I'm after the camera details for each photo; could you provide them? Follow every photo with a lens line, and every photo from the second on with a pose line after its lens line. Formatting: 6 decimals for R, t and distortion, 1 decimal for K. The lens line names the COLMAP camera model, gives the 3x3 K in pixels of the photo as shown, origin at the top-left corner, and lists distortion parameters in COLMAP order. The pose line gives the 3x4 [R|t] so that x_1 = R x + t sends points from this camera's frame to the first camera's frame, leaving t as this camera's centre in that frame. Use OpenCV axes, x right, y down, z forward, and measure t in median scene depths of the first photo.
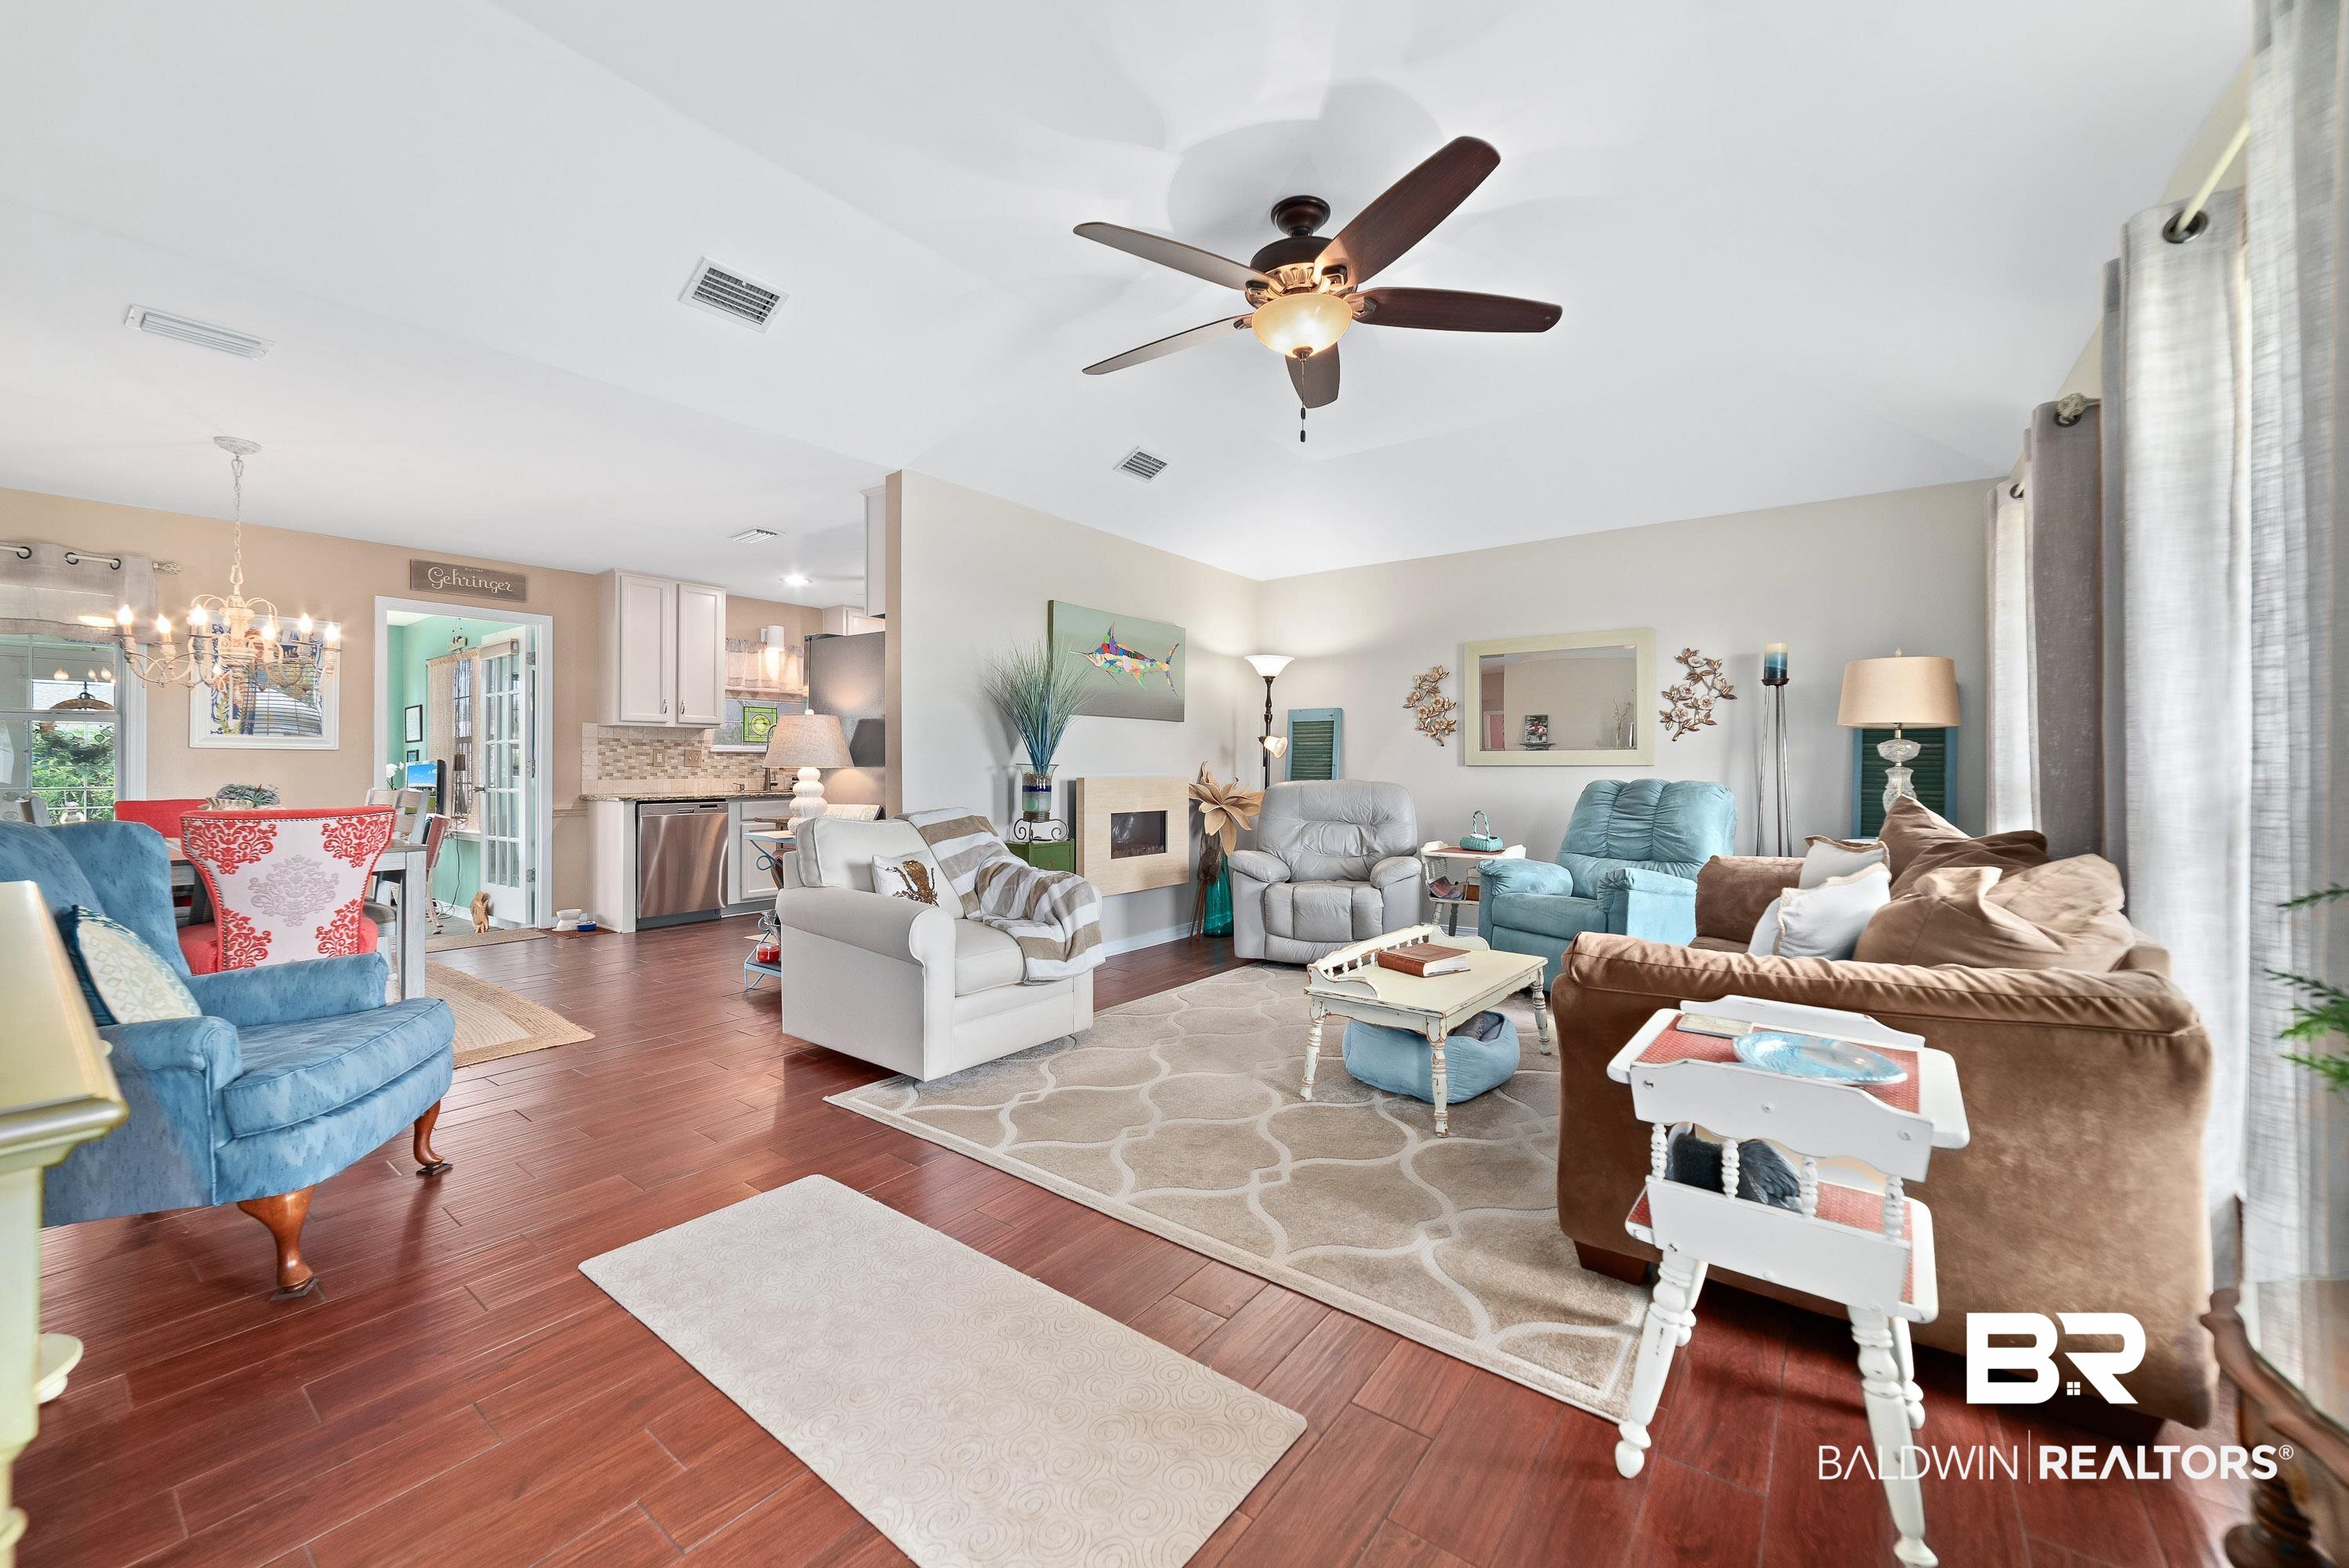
lens RADIAL K [[908.9, 0, 1185.7], [0, 908.9, 764.8], [0, 0, 1]] dist [-0.009373, 0.002252]
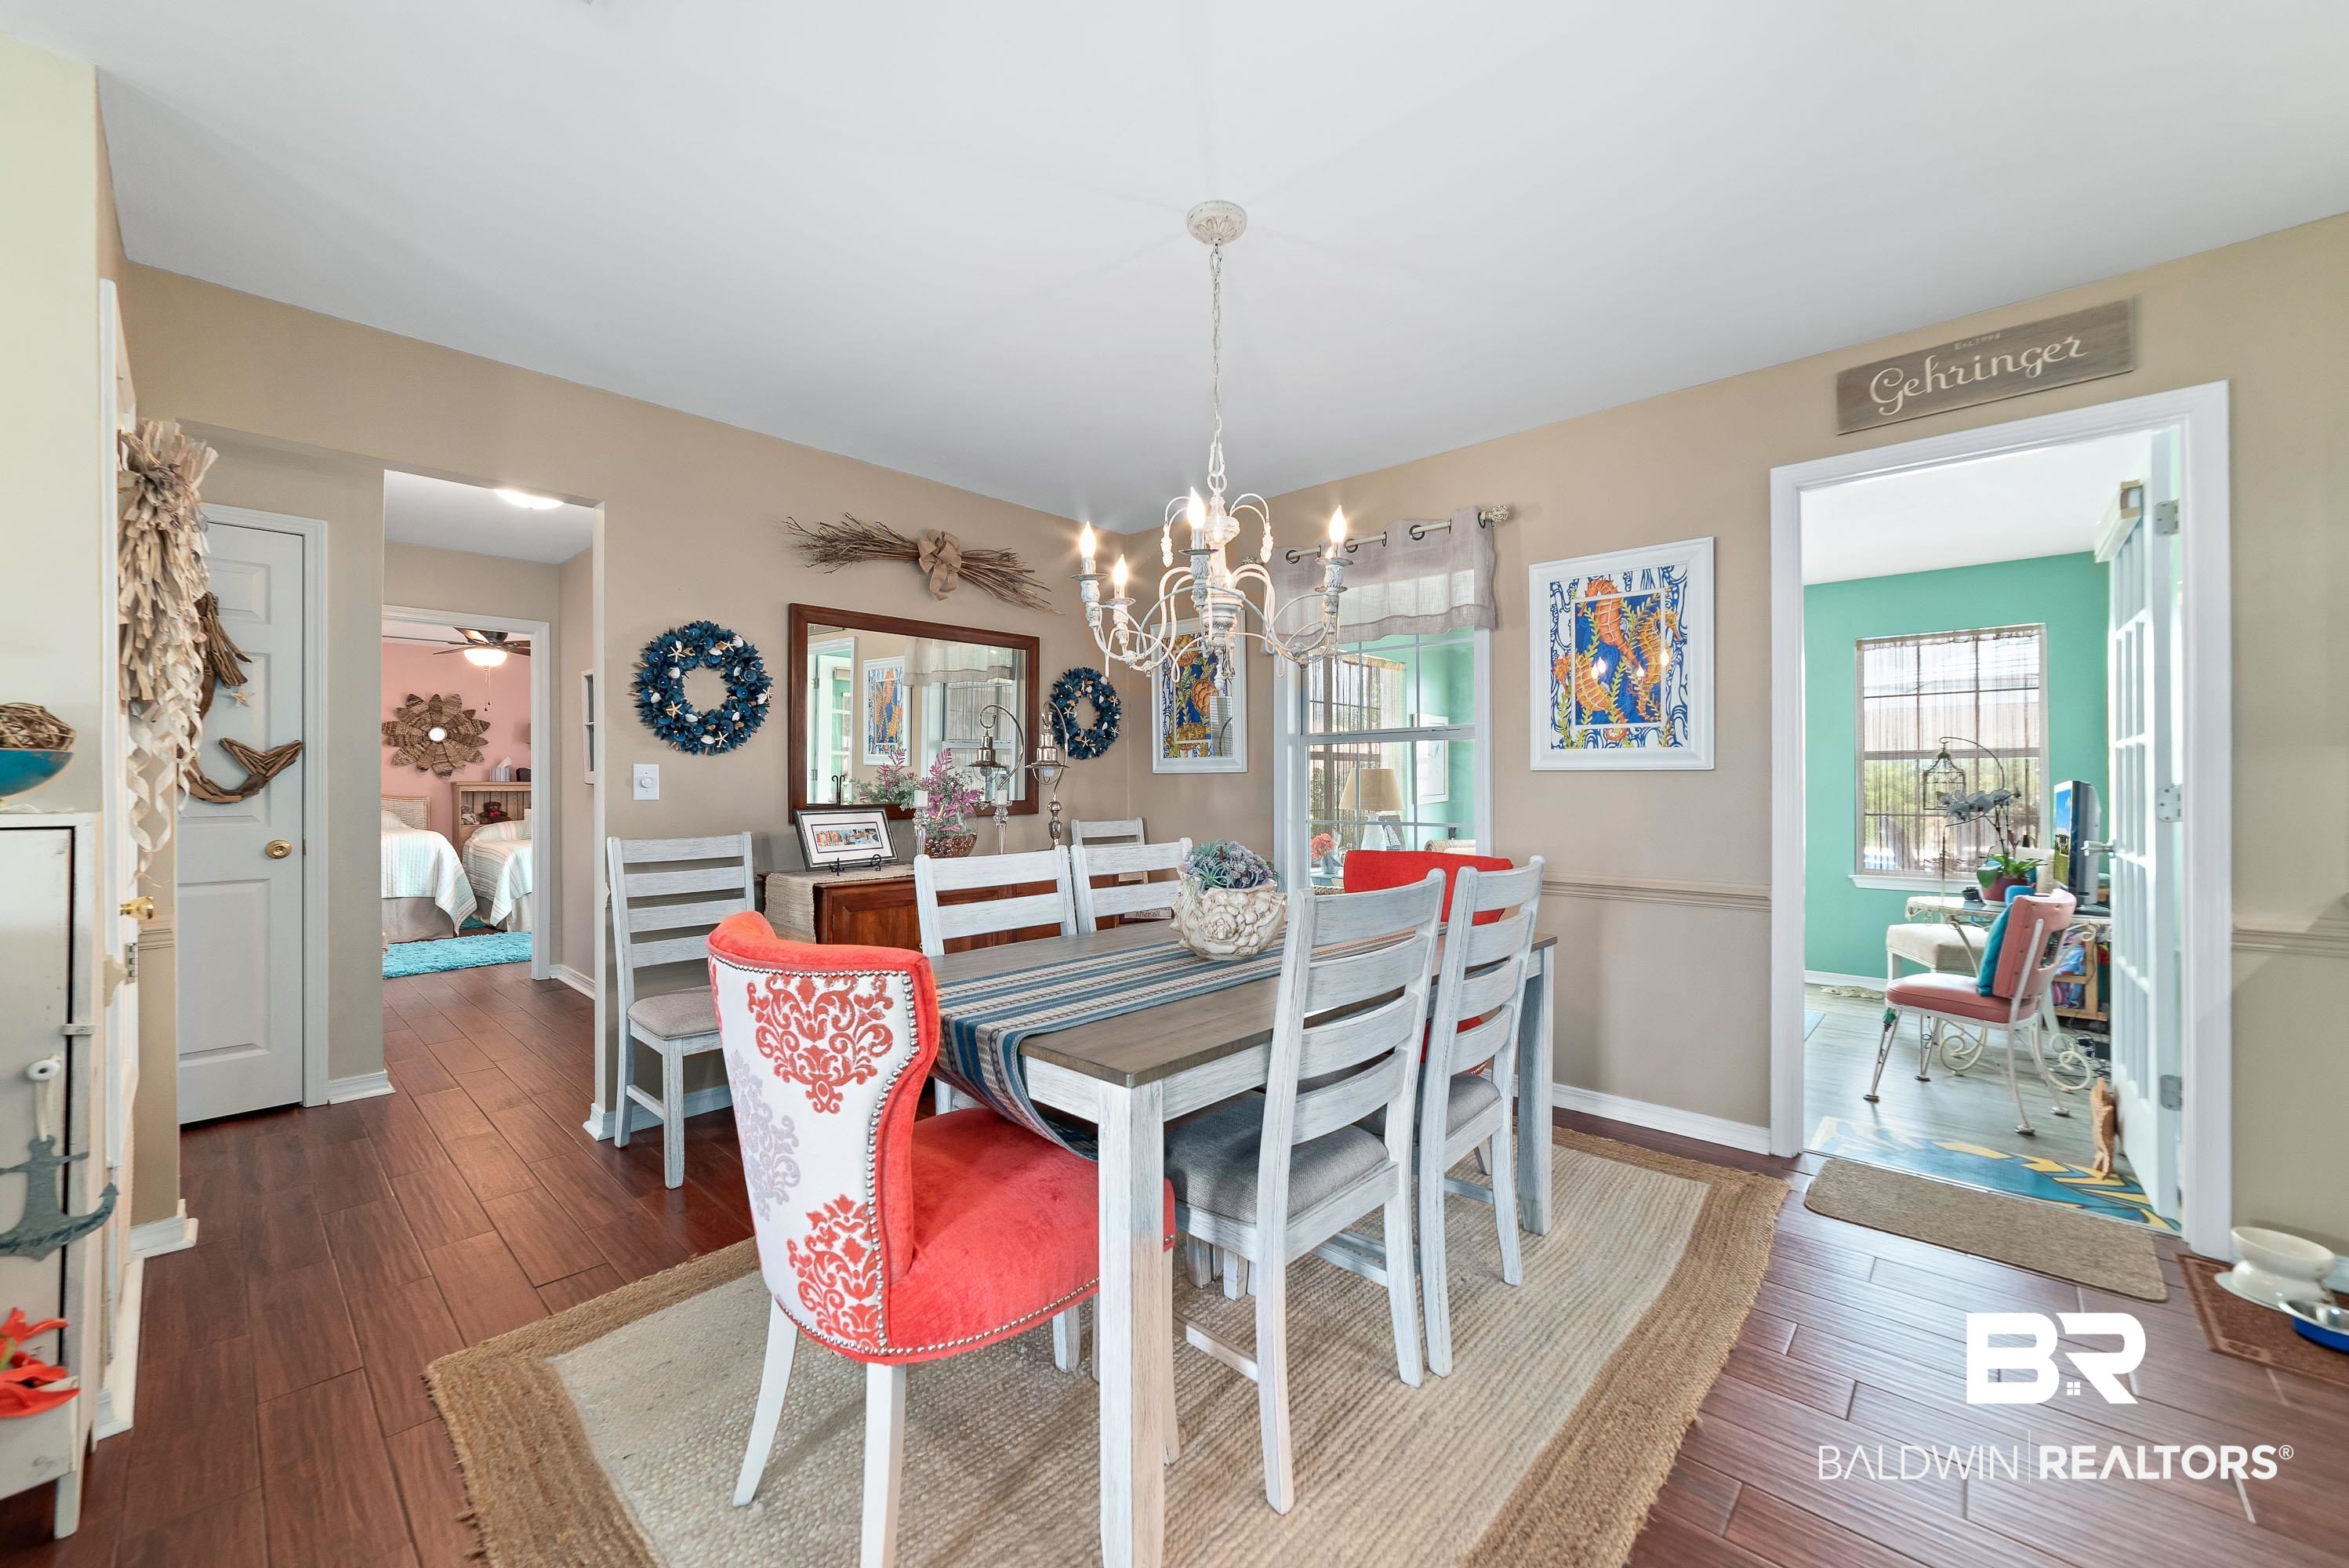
lens RADIAL K [[908.9, 0, 1167.5], [0, 908.9, 770.5], [0, 0, 1]] dist [-0.009373, 0.002252]
pose [[-0.113052, -0.006032, -0.993571, -0.366379], [0.005269, 0.999964, -0.006670, -0.013782], [0.993575, -0.005990, -0.113016, 0.759168]]
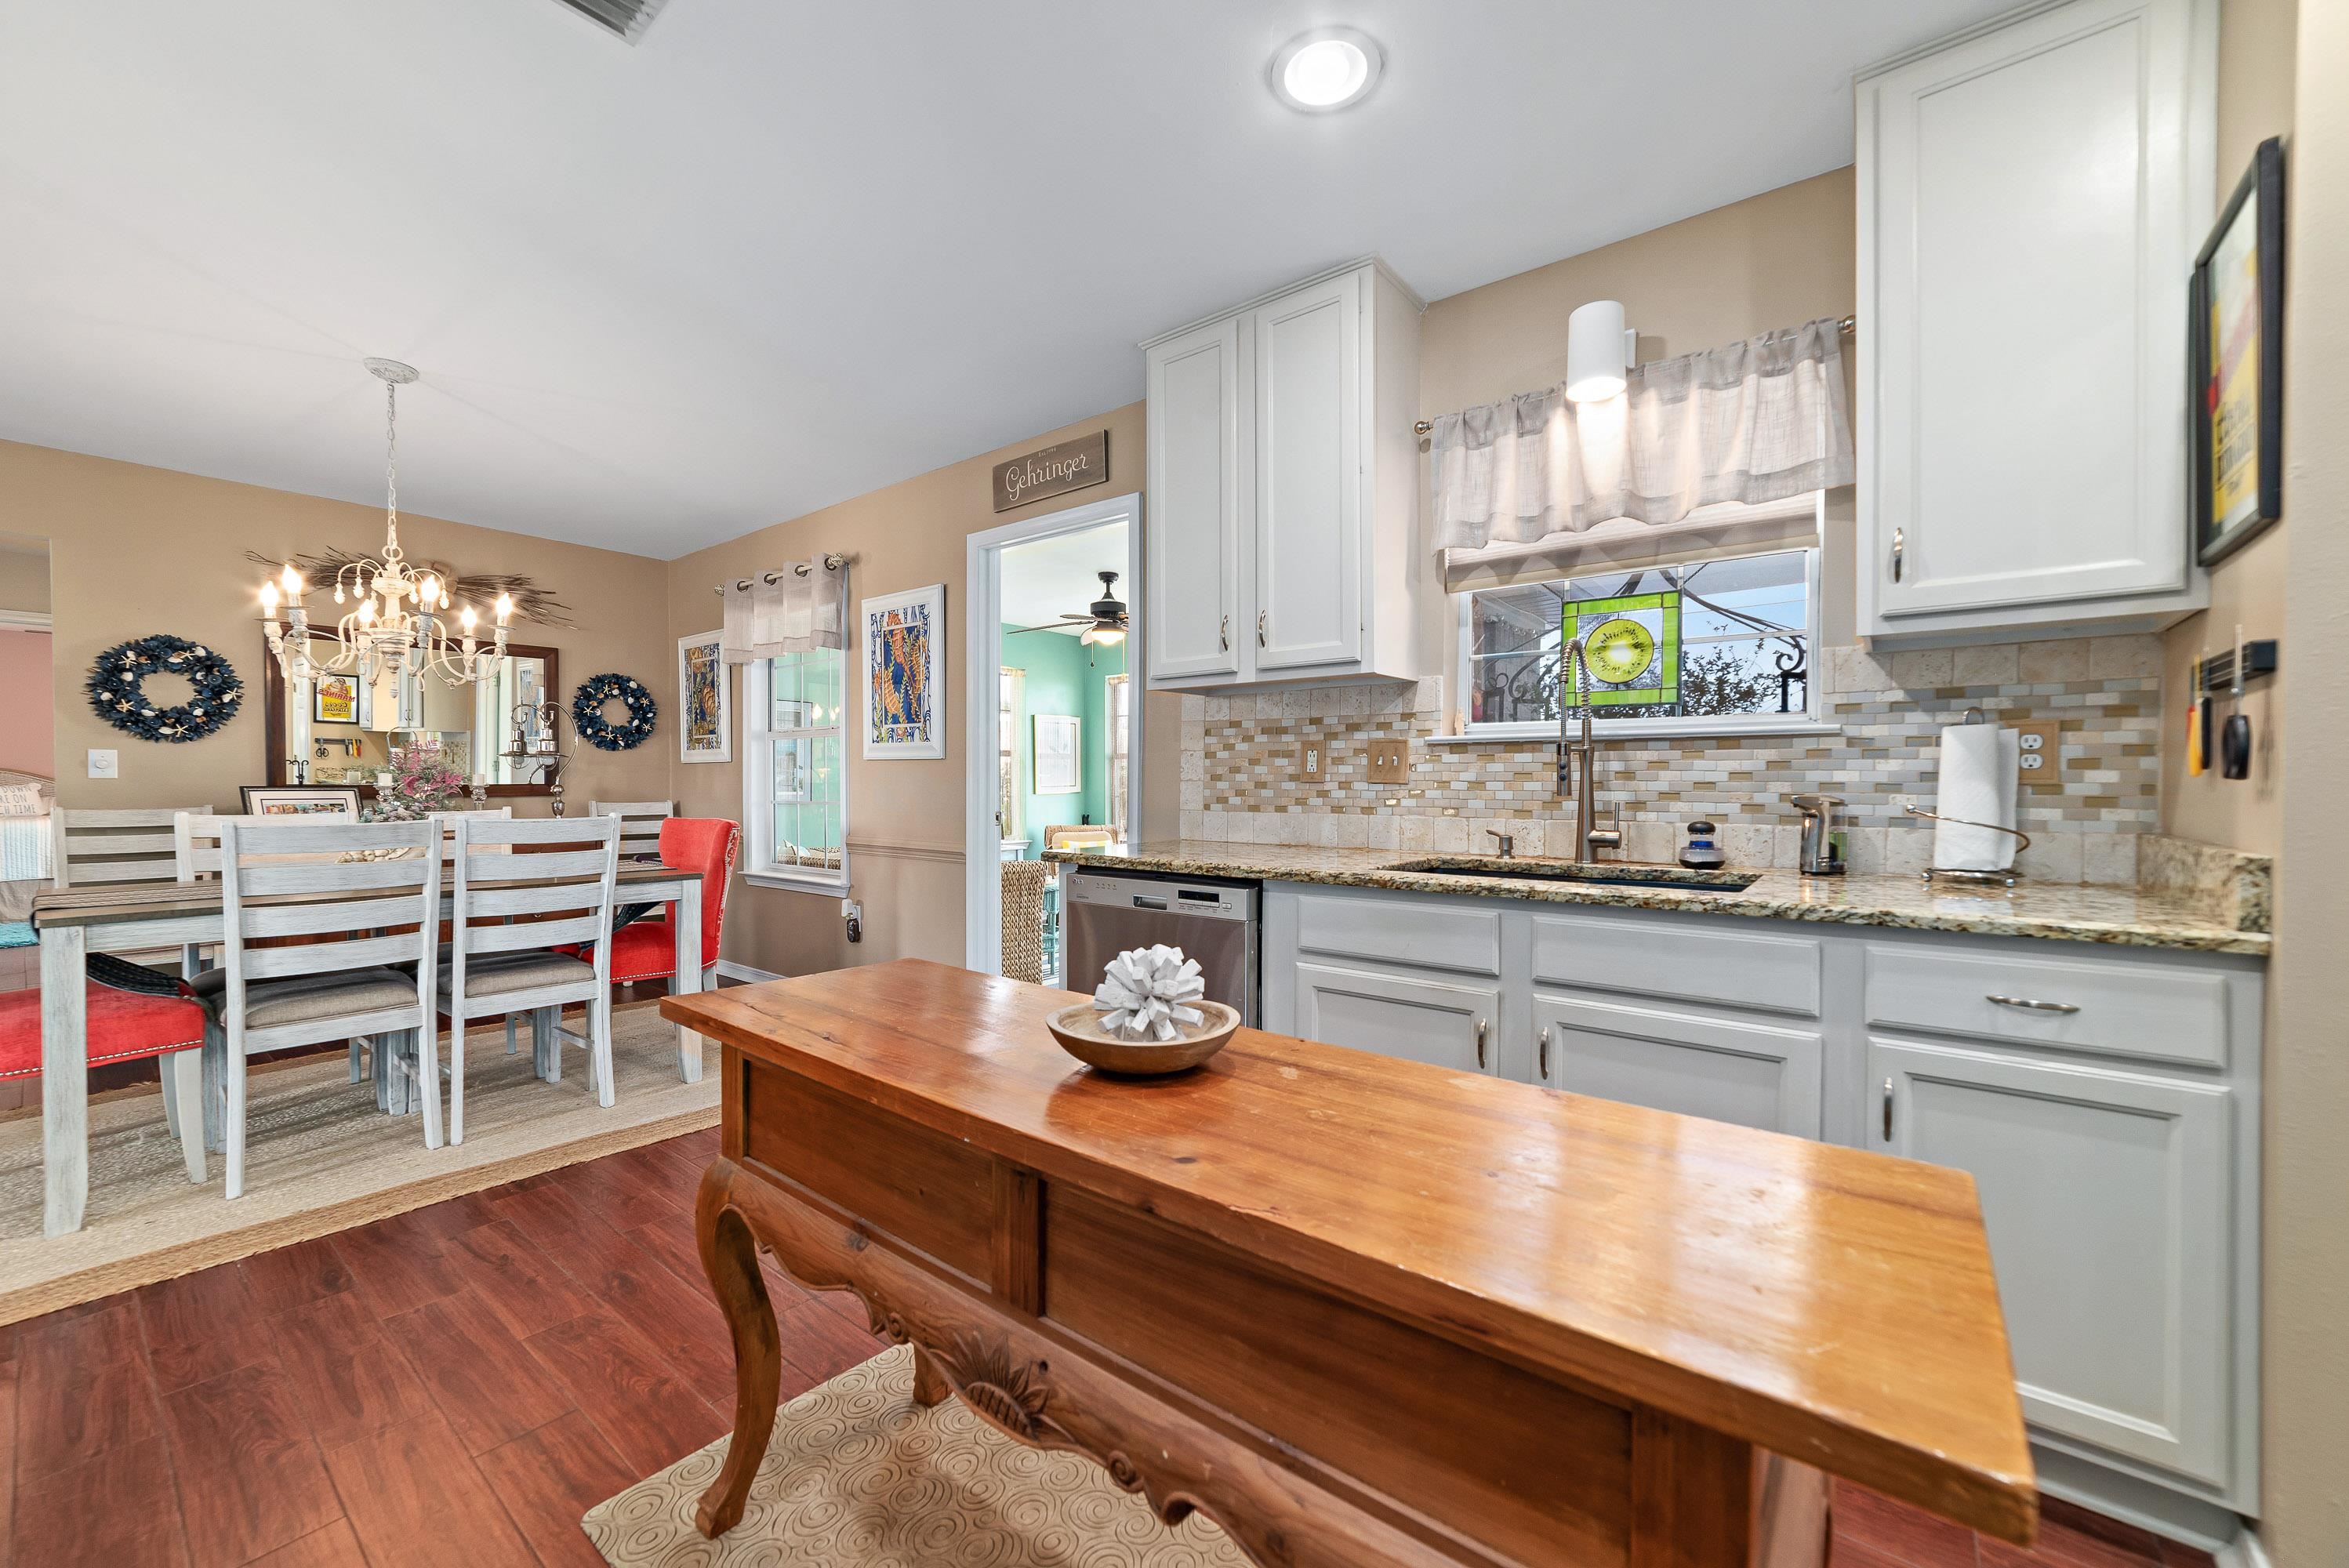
lens RADIAL K [[908.9, 0, 1163.7], [0, 908.9, 784.0], [0, 0, 1]] dist [-0.009373, 0.002252]
pose [[-0.039961, 0.009071, -0.999160, -0.214570], [0.000530, 0.999959, 0.009057, -0.001731], [0.999201, -0.000168, -0.039964, 1.252020]]
